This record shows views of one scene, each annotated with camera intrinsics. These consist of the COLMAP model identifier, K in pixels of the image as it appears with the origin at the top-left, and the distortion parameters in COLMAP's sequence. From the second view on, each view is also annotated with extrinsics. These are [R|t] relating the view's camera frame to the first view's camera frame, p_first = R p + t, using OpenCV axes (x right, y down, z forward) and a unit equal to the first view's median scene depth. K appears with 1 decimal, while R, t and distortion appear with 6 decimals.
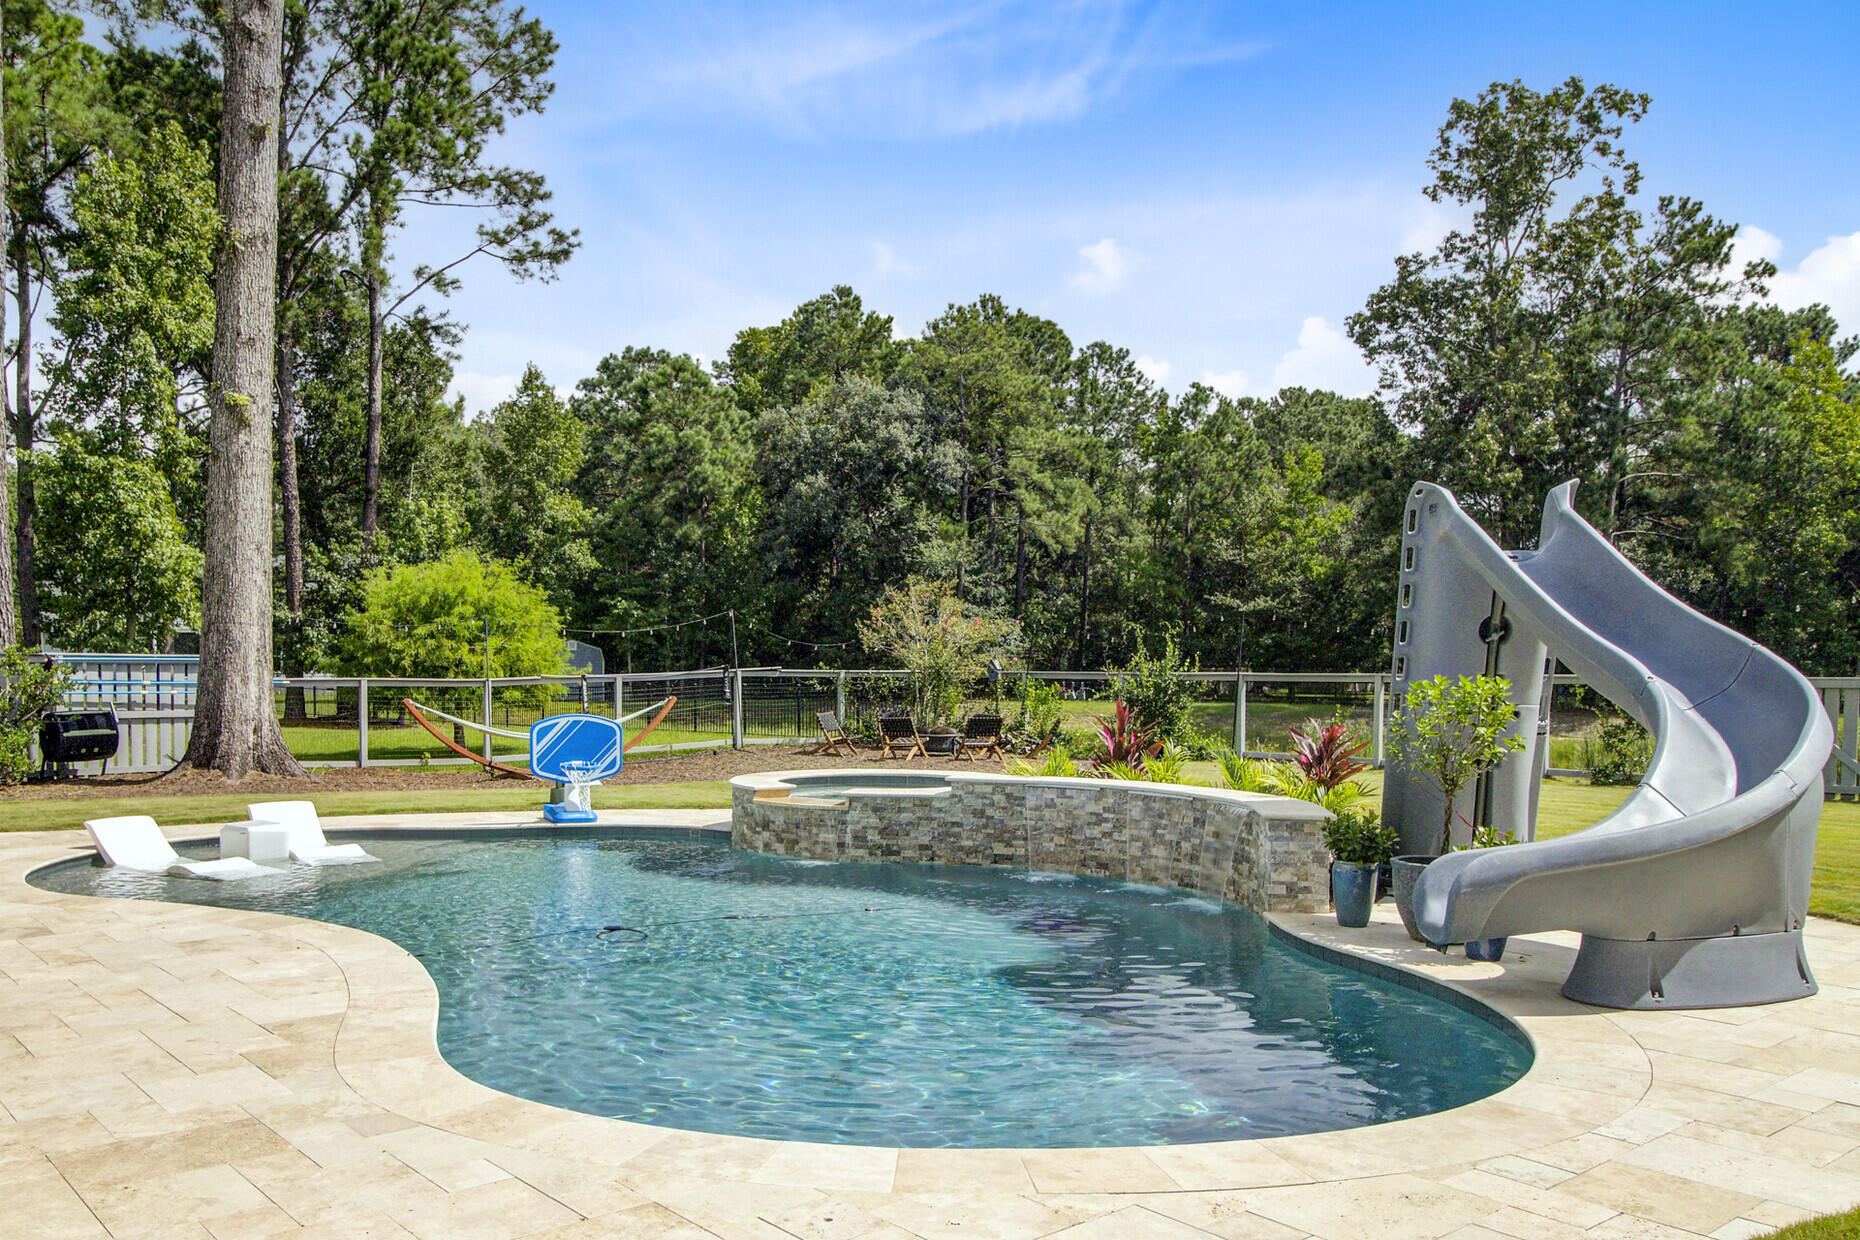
lens RADIAL K [[1483.5, 0, 796.2], [0, 1483.5, 729.8], [0, 0, 1]] dist [0.006917, 0.004827]
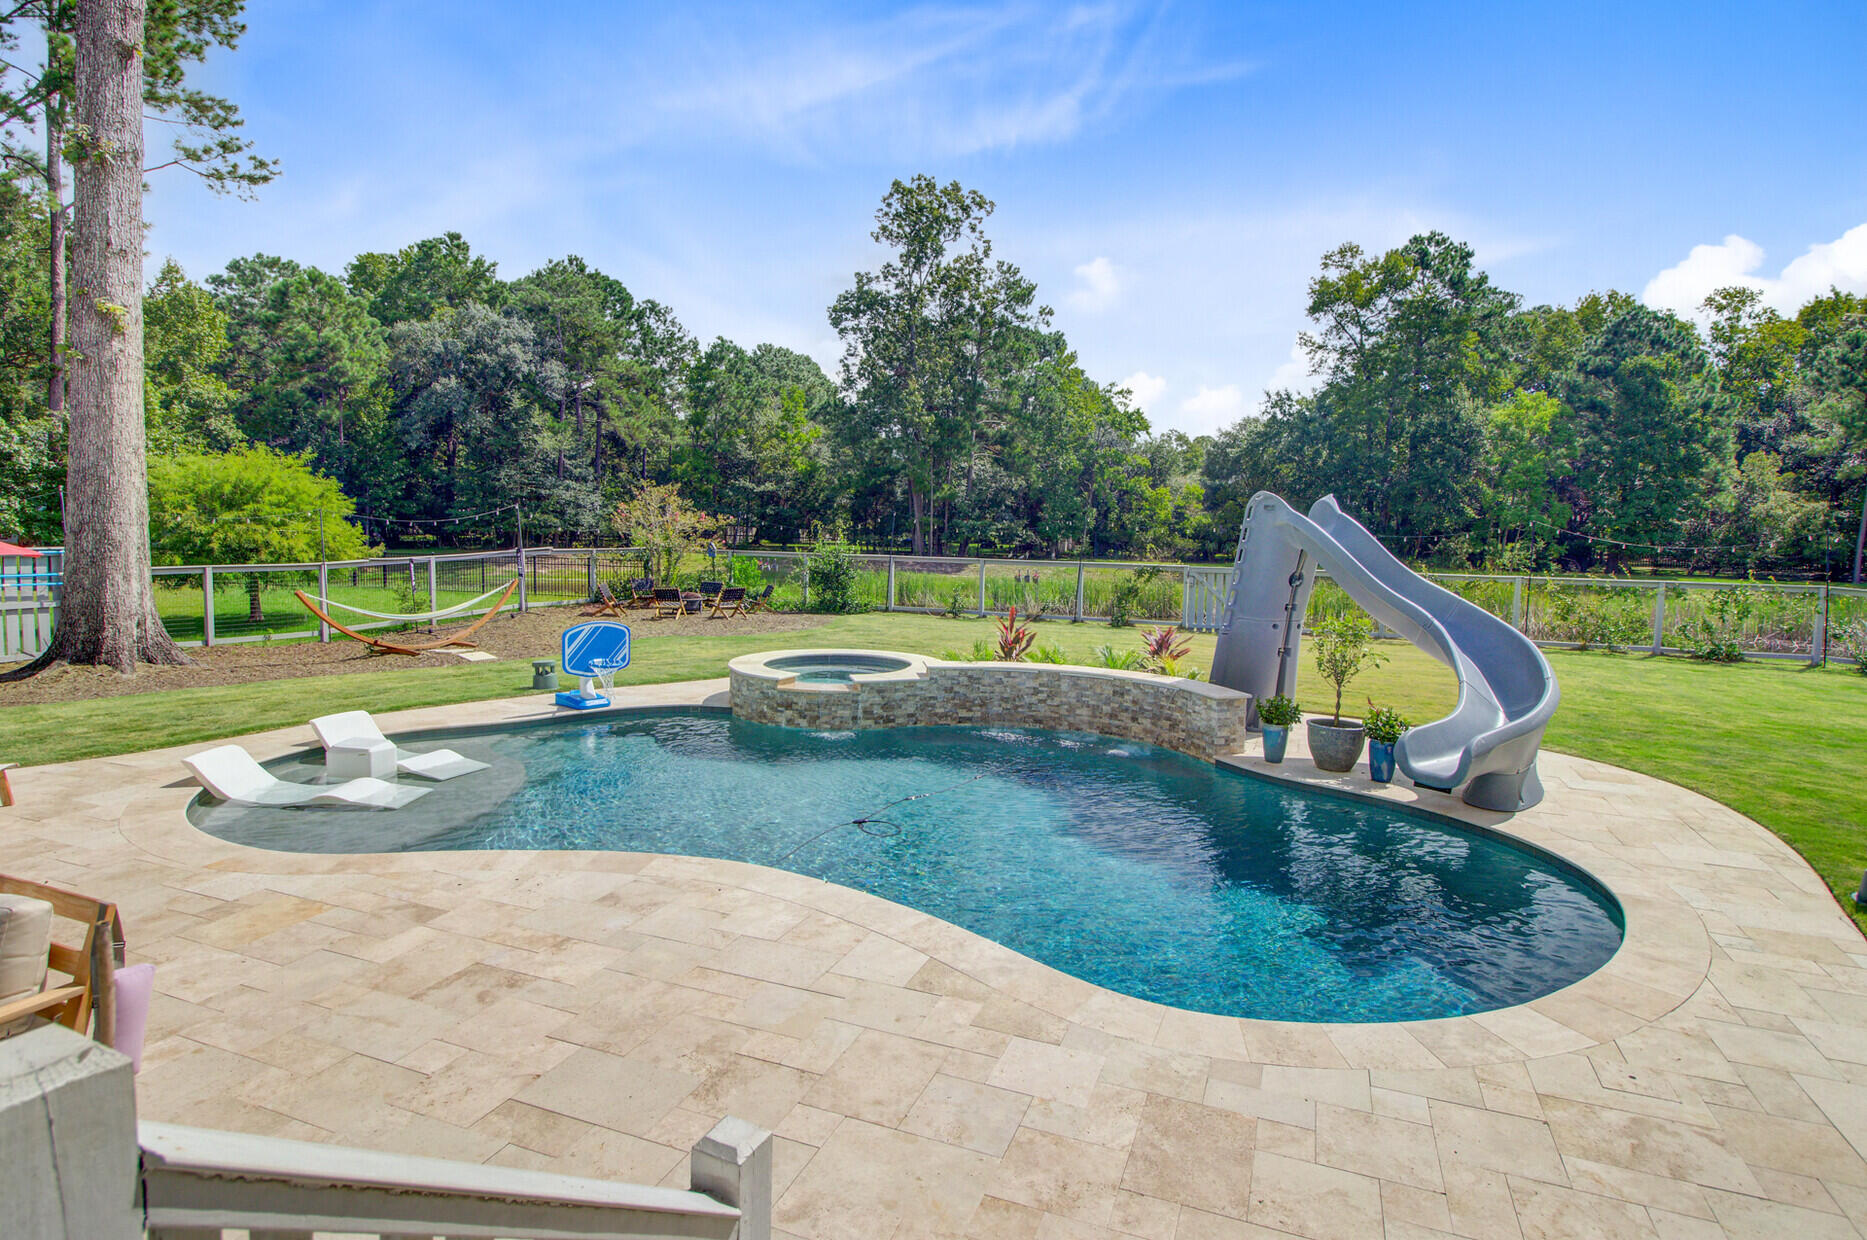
lens RADIAL K [[989.5, 0, 932.8], [0, 989.5, 605.7], [0, 0, 1]] dist [-0.000352, 0.004244]
pose [[0.862931, -0.028008, 0.504546, -0.077658], [0.003987, 0.998809, 0.048627, -0.015121], [-0.505307, -0.039950, 0.862014, 0.034560]]
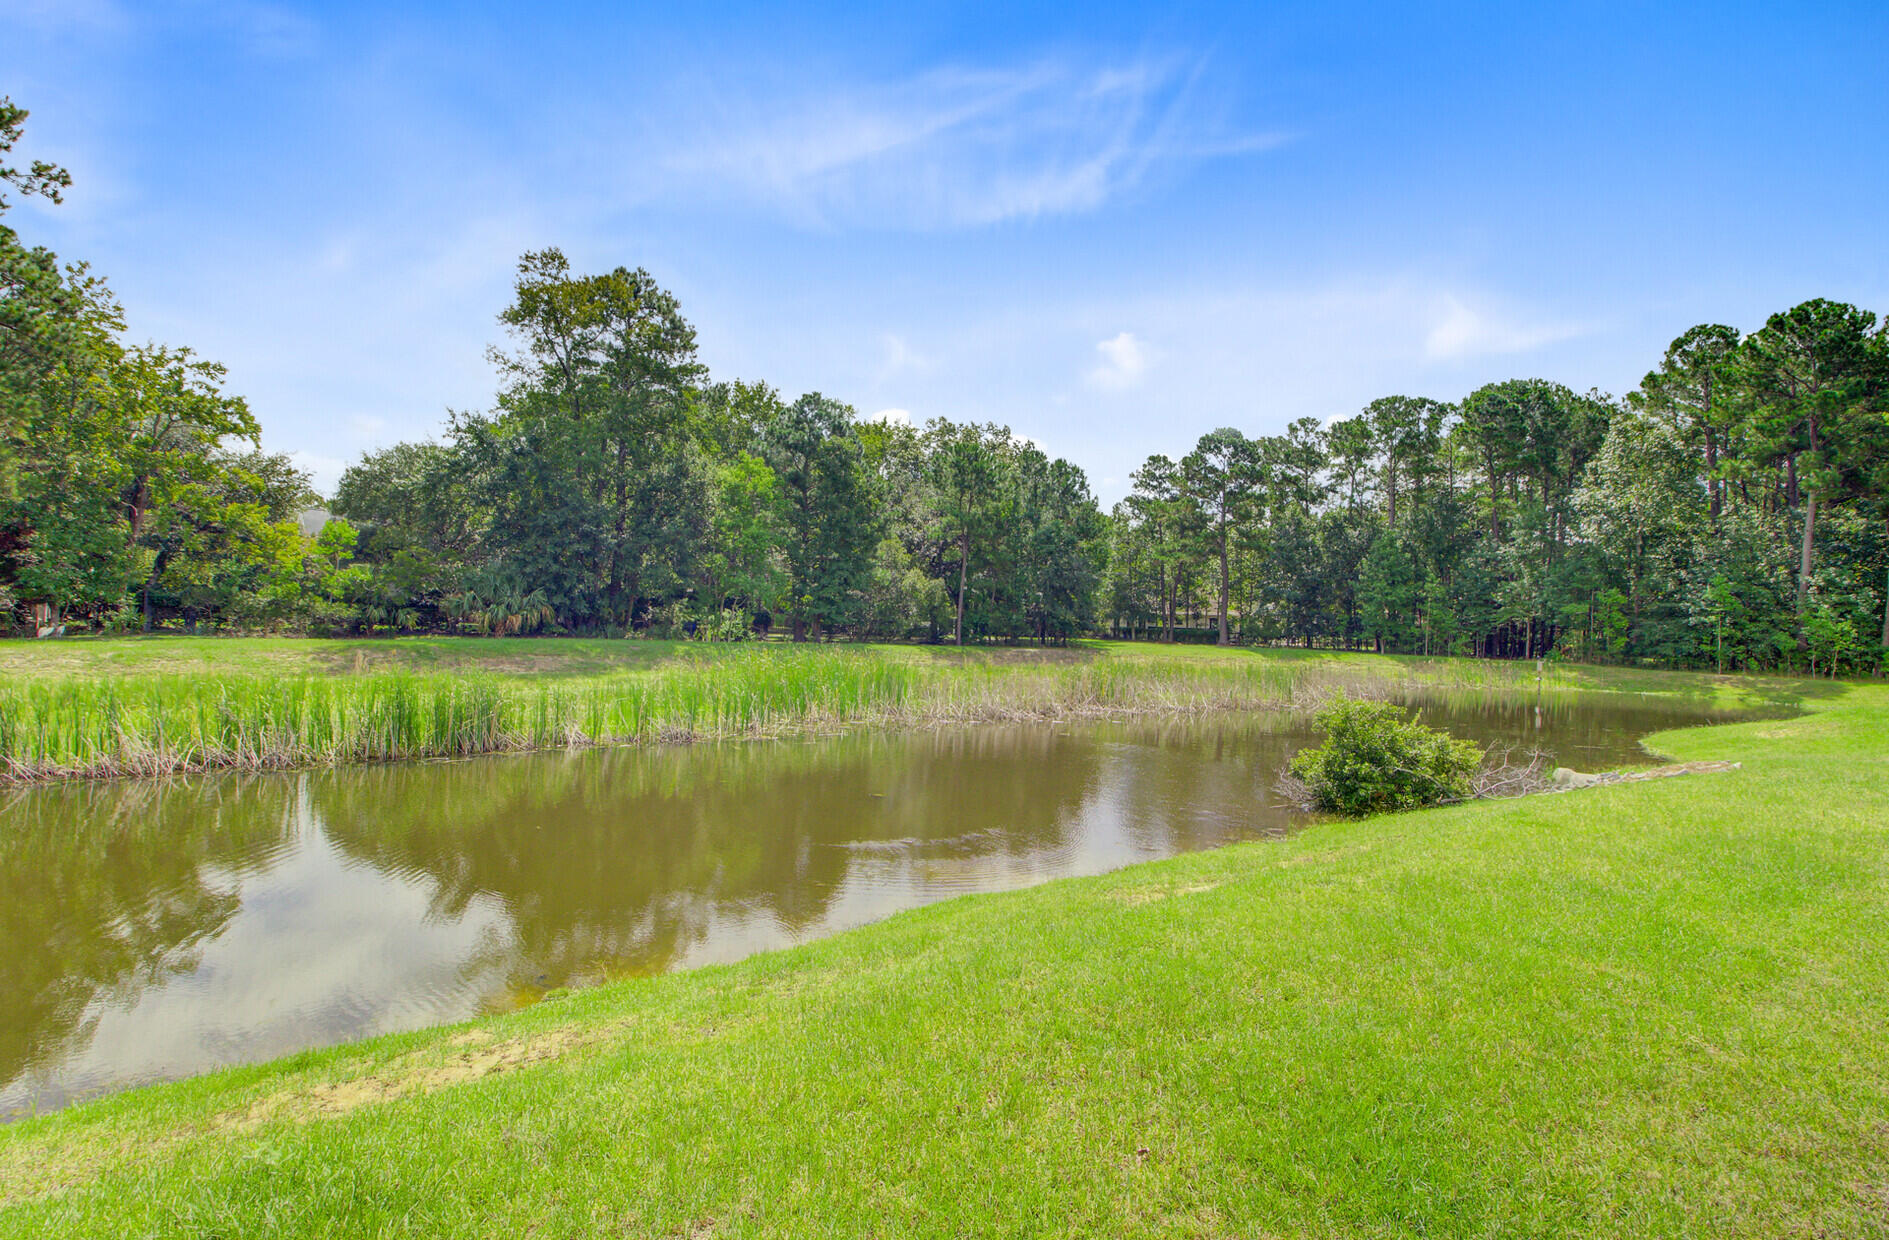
lens RADIAL K [[872.0, 0, 918.9], [0, 872.0, 605.6], [0, 0, 1]] dist [0.000577, -0.000349]
pose [[0.064907, 0.013434, 0.997801, 0.131338], [0.008715, 0.999864, -0.014029, -0.020054], [-0.997853, 0.009606, 0.064781, 0.417083]]
